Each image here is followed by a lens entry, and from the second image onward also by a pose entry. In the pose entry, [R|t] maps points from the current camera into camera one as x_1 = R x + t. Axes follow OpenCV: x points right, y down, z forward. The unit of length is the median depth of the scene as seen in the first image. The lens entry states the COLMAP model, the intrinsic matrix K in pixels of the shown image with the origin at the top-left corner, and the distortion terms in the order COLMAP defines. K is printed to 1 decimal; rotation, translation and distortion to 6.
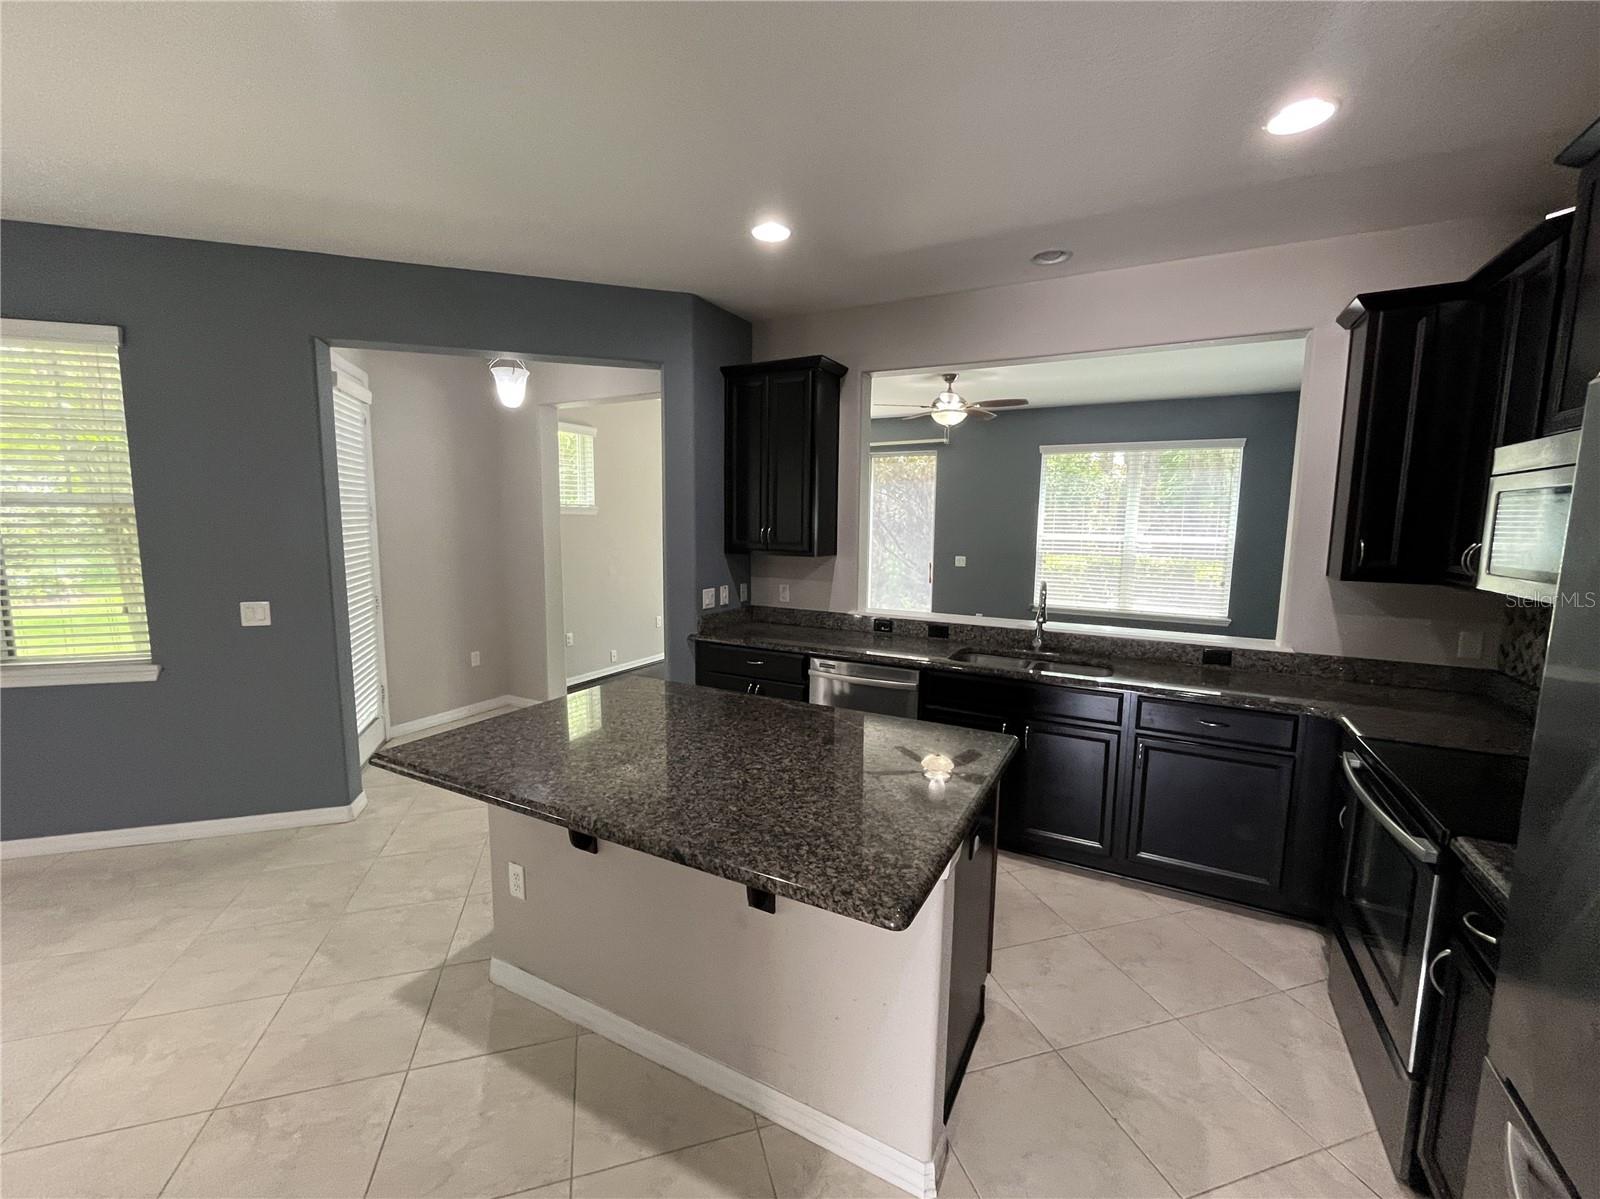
lens RADIAL K [[651.7, 0, 800.4], [0, 651.7, 597.8], [0, 0, 1]] dist [-0.001754, -0.000045]
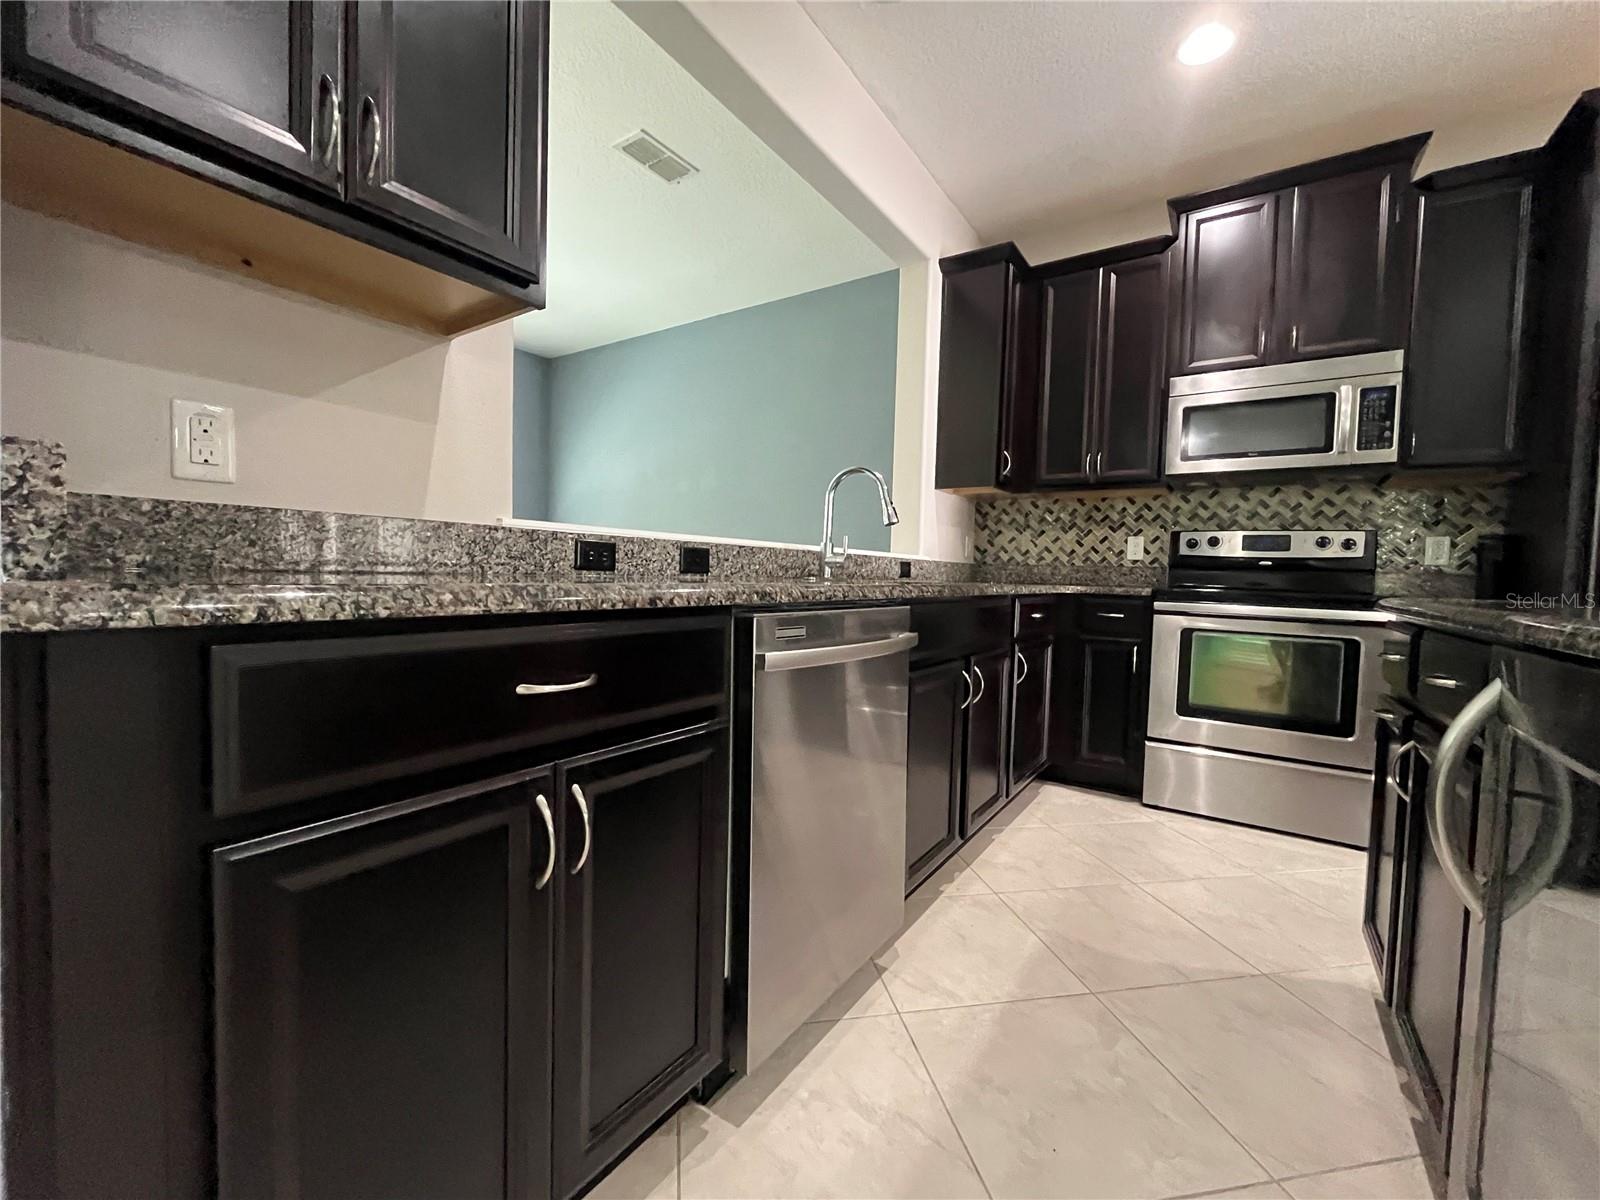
lens RADIAL K [[651.7, 0, 800.4], [0, 651.7, 598.3], [0, 0, 1]] dist [-0.001754, -0.000045]
pose [[0.105205, -0.050037, 0.993191, -0.336350], [0.095820, 0.994596, 0.039958, 0.085918], [-0.989823, 0.090964, 0.109431, 1.116068]]
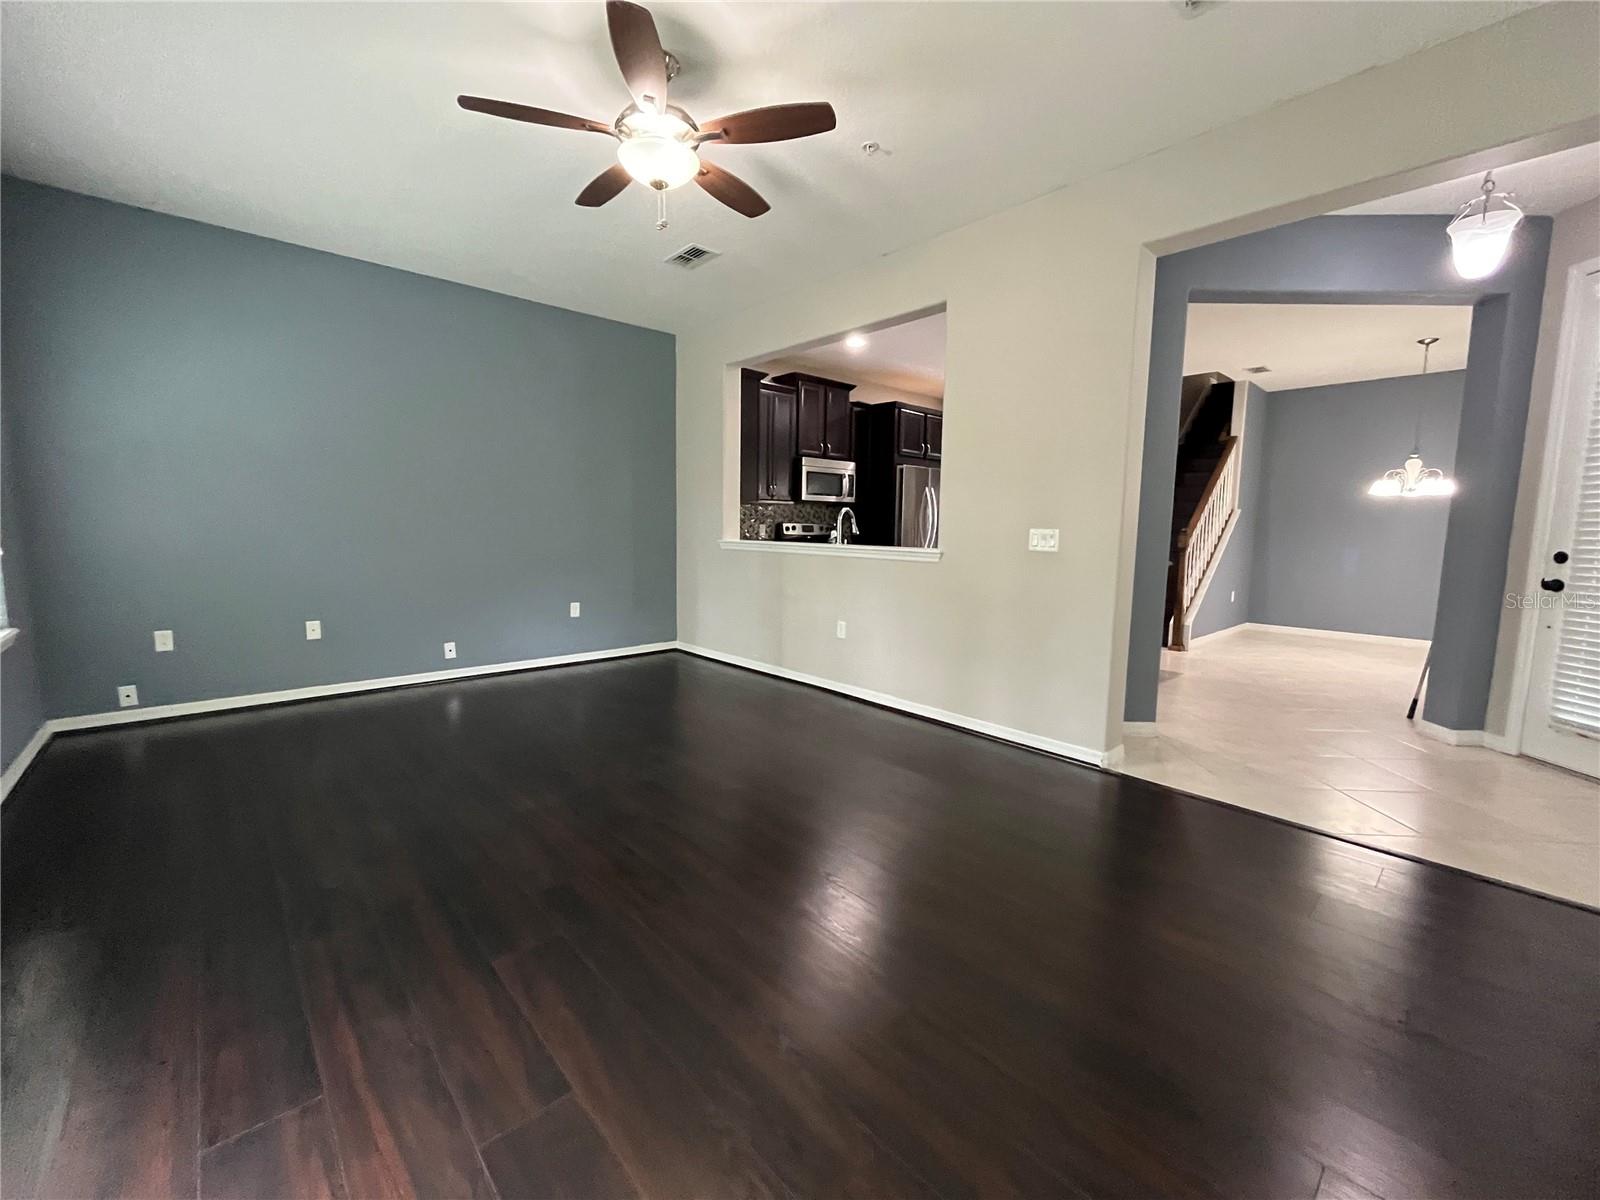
lens RADIAL K [[651.7, 0, 800.4], [0, 651.7, 598.3], [0, 0, 1]] dist [-0.001754, -0.000045]
pose [[-0.943341, -0.063868, 0.325621, -0.029786], [0.014164, 0.972657, 0.231812, -0.192732], [-0.331523, 0.223290, -0.916643, 2.740974]]
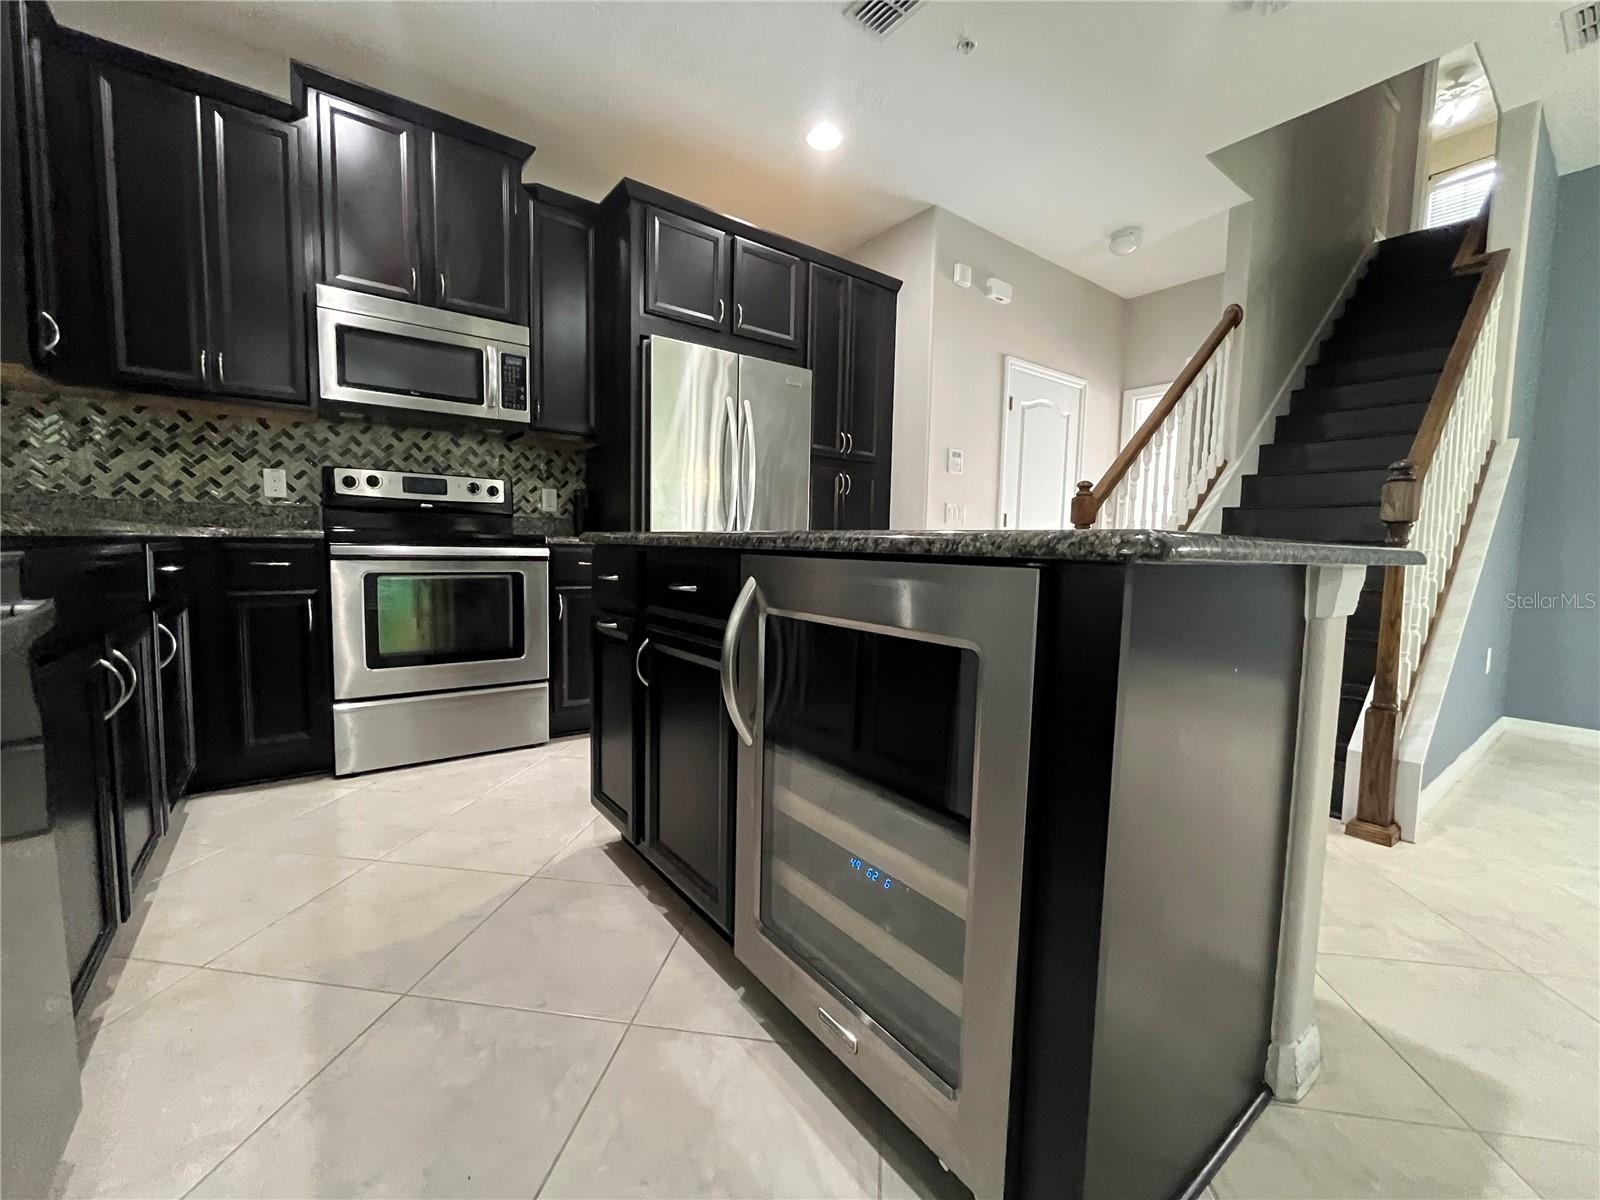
lens RADIAL K [[651.7, 0, 800.4], [0, 651.7, 598.3], [0, 0, 1]] dist [-0.001754, -0.000045]
pose [[-0.907590, -0.064699, 0.414842, -0.229397], [0.020565, 0.980019, 0.197838, 0.092853], [-0.419353, 0.188087, -0.888125, 1.199886]]
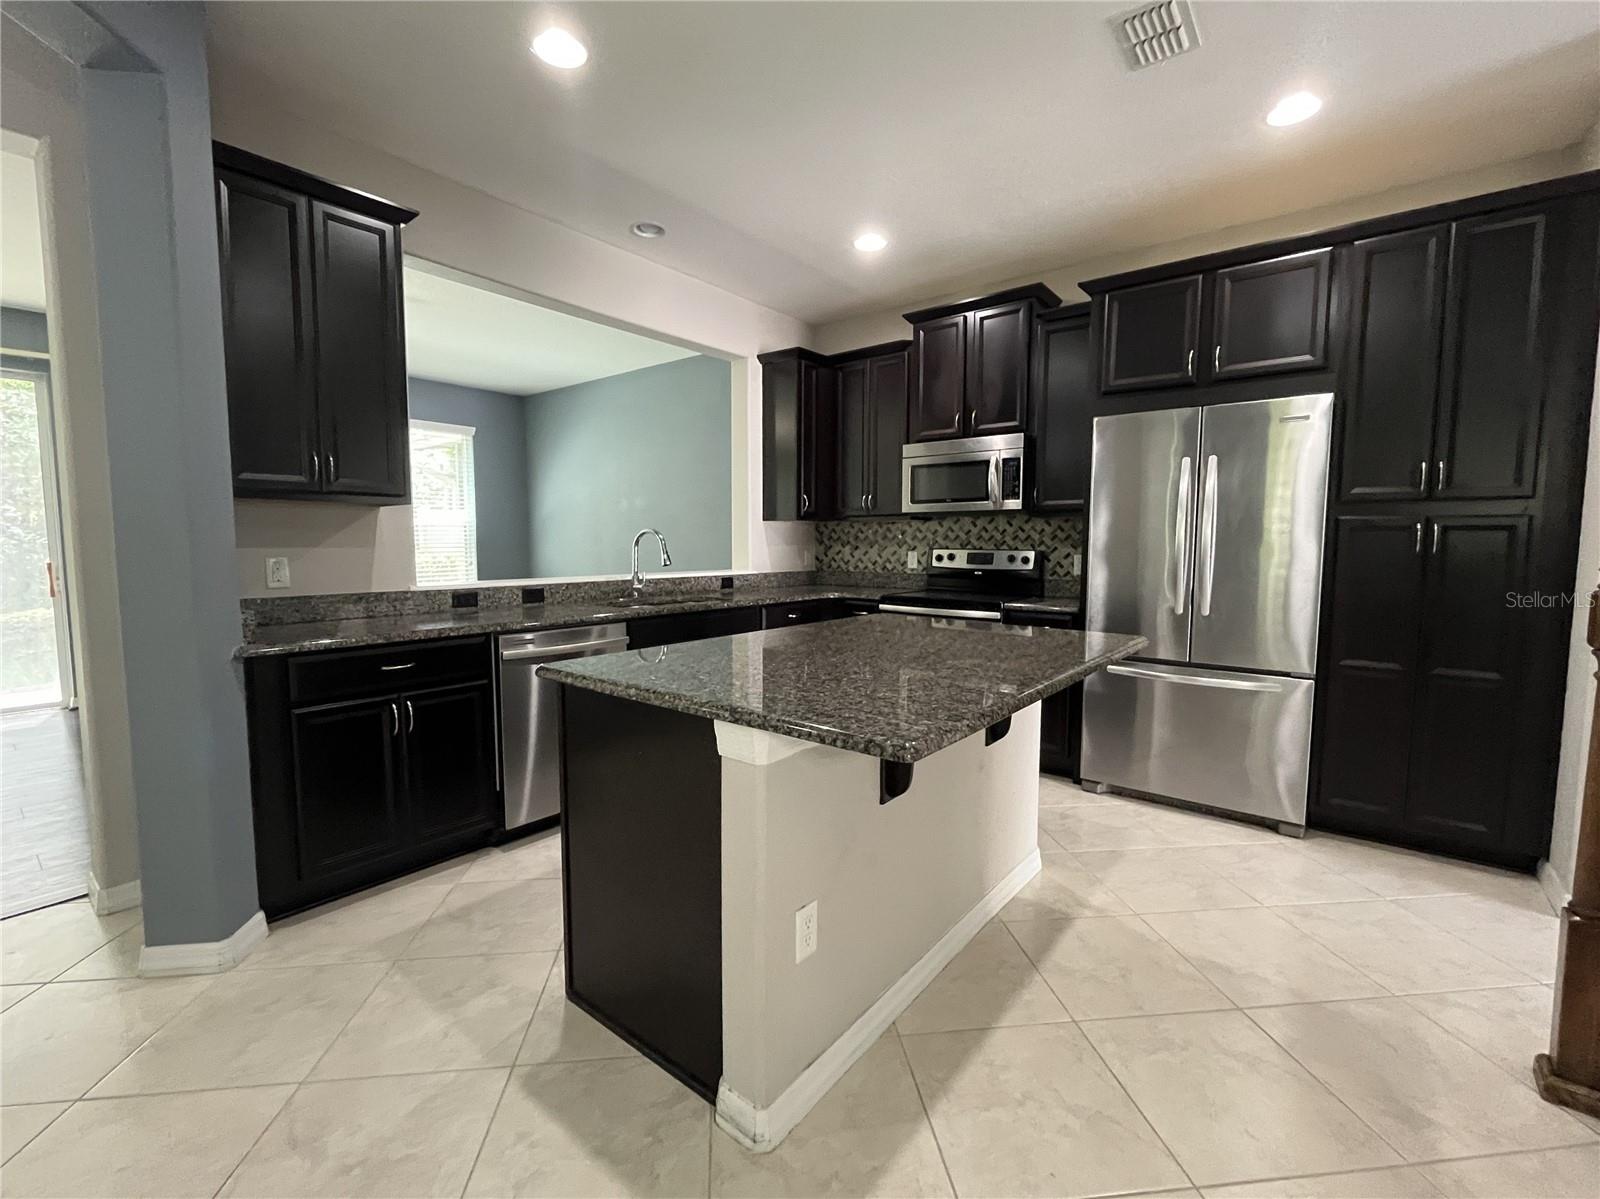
lens RADIAL K [[691.3, 0, 800.0], [0, 691.3, 599.5], [0, 0, 1]] dist [0.000003, 0.000160]
pose [[0.179660, -0.094290, 0.979199, -0.793448], [0.121764, 0.989873, 0.072976, 0.041747], [-0.976164, 0.106120, 0.189322, 0.619004]]
